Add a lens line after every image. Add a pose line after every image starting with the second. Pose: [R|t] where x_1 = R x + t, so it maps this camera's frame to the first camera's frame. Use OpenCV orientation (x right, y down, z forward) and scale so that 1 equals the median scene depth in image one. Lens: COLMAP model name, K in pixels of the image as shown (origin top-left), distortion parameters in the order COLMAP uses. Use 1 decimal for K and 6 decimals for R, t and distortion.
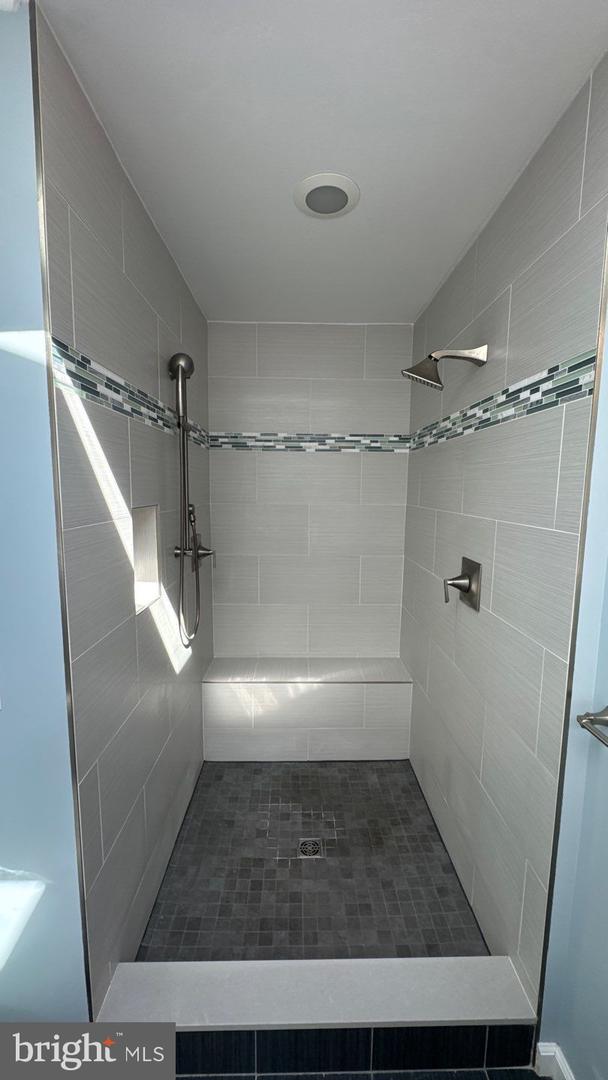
lens RADIAL K [[428.4, 0, 306.1], [0, 428.4, 541.9], [0, 0, 1]] dist [-0.000751, 0.000257]
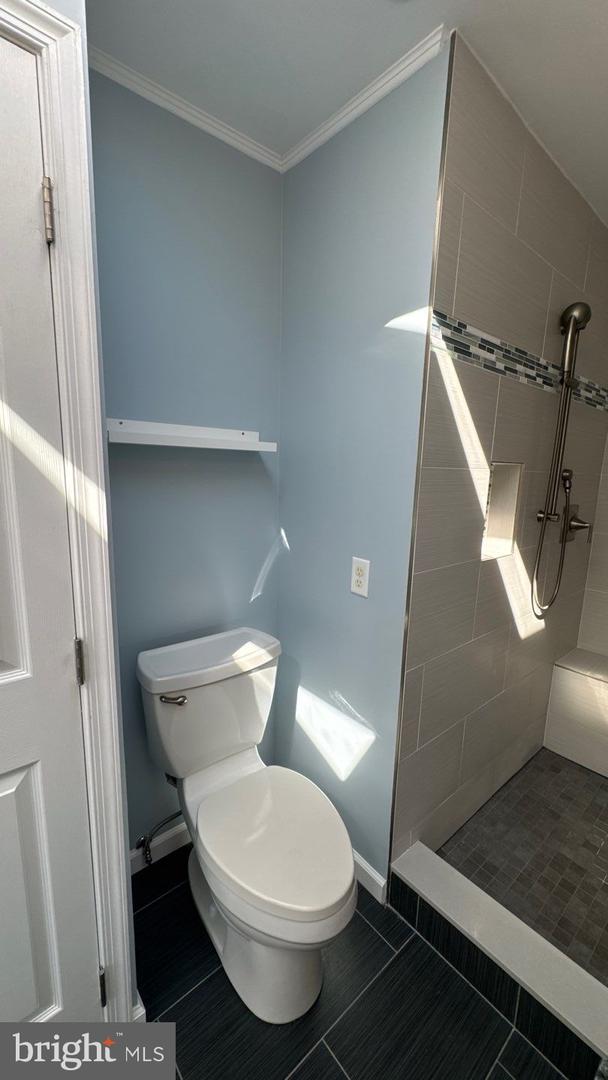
lens RADIAL K [[428.4, 0, 306.1], [0, 428.4, 541.9], [0, 0, 1]] dist [-0.000751, 0.000257]
pose [[0.636066, 0.137765, -0.759237, 0.121161], [-0.120293, 0.989607, 0.078788, 0.078626], [0.762201, 0.041217, 0.646027, -0.036067]]
